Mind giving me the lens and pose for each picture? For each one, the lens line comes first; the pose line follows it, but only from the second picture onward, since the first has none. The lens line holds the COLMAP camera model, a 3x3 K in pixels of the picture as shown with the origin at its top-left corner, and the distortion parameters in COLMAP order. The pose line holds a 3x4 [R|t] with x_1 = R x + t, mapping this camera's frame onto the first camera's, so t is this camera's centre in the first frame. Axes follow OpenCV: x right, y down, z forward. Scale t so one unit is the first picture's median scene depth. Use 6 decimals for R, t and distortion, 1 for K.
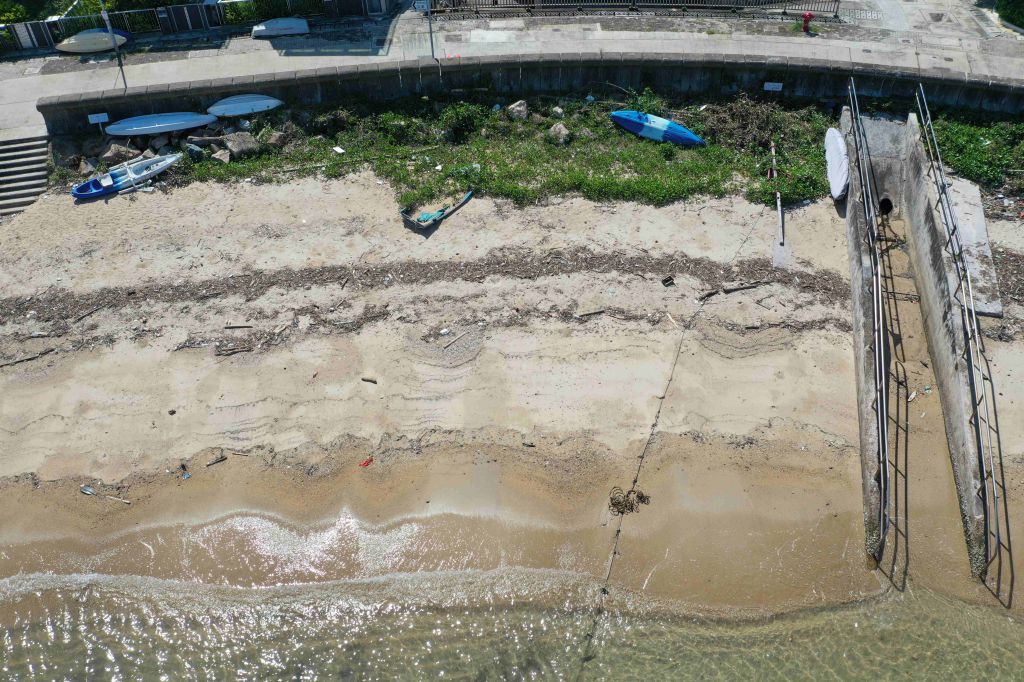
lens RADIAL K [[825.8, 0, 507.2], [0, 825.8, 323.4], [0, 0, 1]] dist [-0.033289, 0.018861]
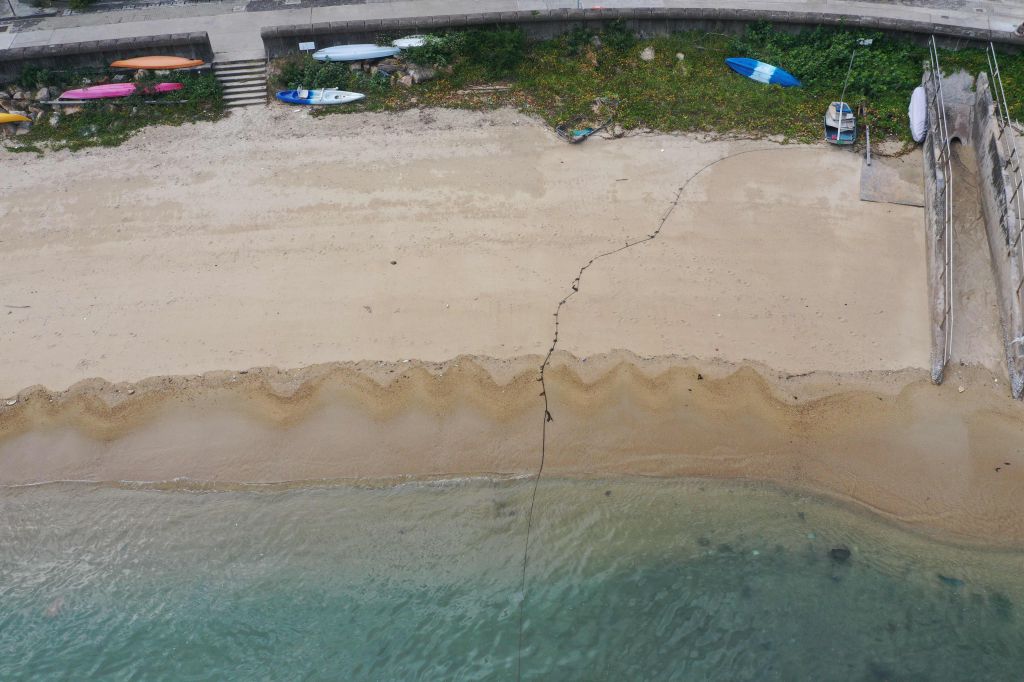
lens RADIAL K [[825.8, 0, 507.2], [0, 825.8, 323.4], [0, 0, 1]] dist [-0.033289, 0.018861]
pose [[0.997640, 0.051583, -0.045325, -0.133591], [-0.050760, 0.998528, 0.019131, 0.138777], [0.046245, -0.016785, 0.998789, -0.246742]]
